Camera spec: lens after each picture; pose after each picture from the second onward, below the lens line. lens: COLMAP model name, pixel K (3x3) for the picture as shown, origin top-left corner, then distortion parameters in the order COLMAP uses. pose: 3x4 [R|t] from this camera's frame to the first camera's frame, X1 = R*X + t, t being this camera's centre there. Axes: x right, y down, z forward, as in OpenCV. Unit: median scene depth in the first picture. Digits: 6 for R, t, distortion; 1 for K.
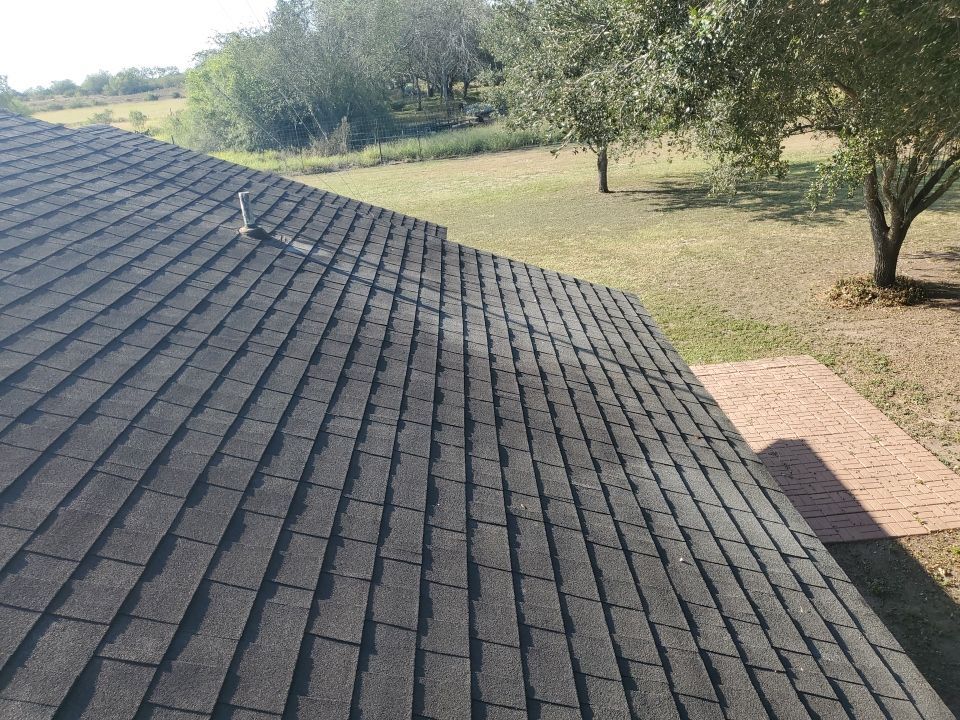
lens RADIAL K [[762.7, 0, 493.3], [0, 762.7, 361.7], [0, 0, 1]] dist [0.019581, -0.003834]
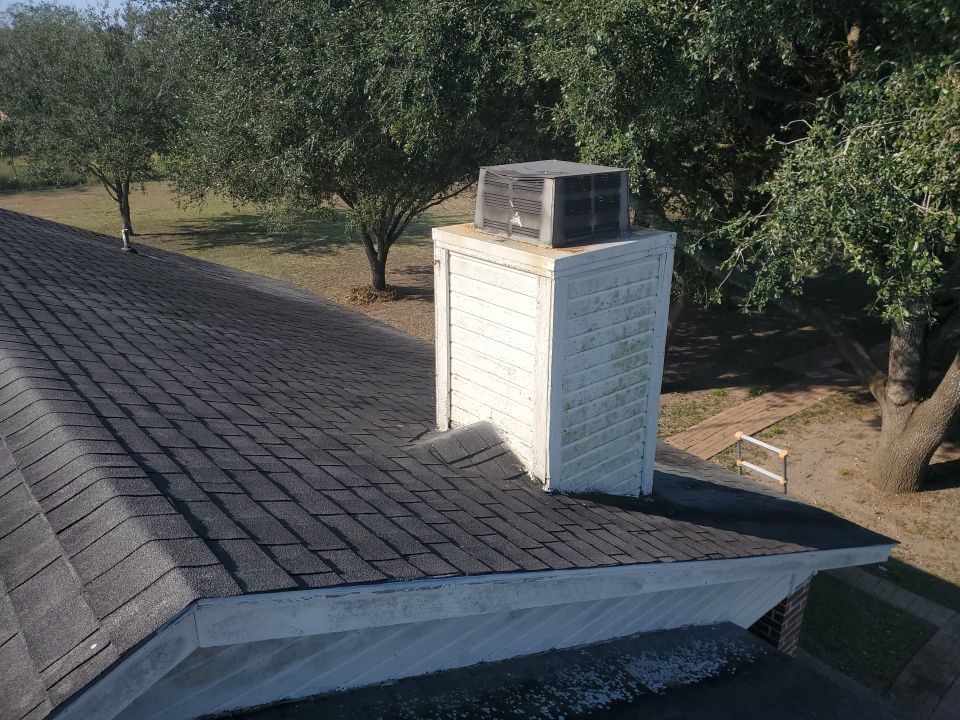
lens RADIAL K [[762.7, 0, 479.1], [0, 762.7, 358.9], [0, 0, 1]] dist [0.019581, -0.003834]
pose [[0.788951, -0.114528, 0.603689, -0.277019], [0.150333, 0.988595, -0.008917, 0.081767], [-0.595783, 0.097789, 0.797170, -0.335128]]
